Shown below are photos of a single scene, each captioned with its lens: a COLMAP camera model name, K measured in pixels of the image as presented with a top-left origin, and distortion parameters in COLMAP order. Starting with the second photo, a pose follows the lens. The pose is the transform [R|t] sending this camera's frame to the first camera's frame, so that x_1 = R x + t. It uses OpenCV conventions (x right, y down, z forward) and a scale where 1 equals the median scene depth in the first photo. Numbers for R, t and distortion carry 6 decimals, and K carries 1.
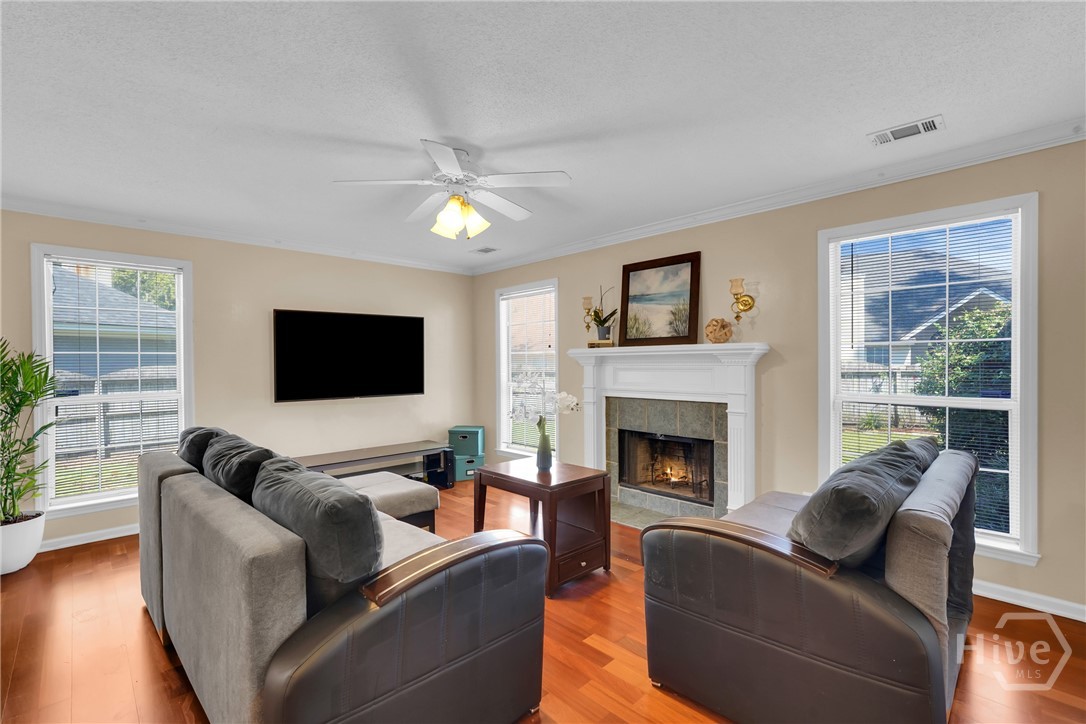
lens RADIAL K [[482.9, 0, 544.1], [0, 482.9, 365.5], [0, 0, 1]] dist [-0.001792, 0.000155]
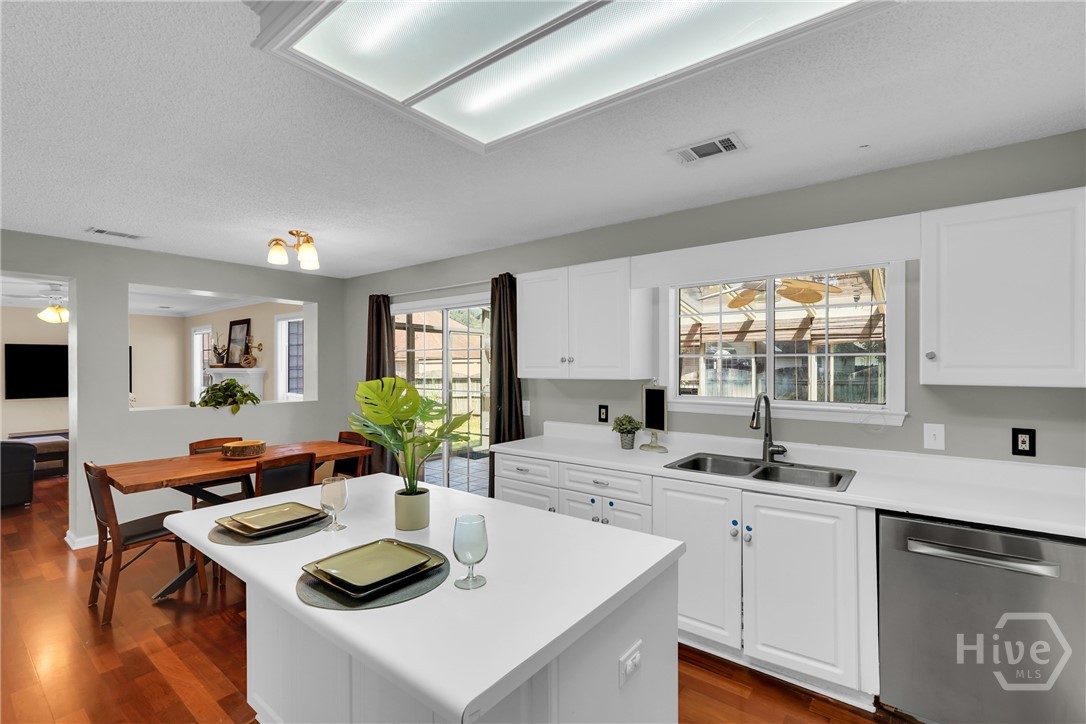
lens RADIAL K [[493.6, 0, 534.8], [0, 493.6, 364.7], [0, 0, 1]] dist [-0.000181, 0.000067]
pose [[0.992602, 0.004880, 0.121318, 1.151797], [-0.003641, 0.999939, -0.010433, -0.038384], [-0.121362, 0.009914, 0.992559, -1.007762]]
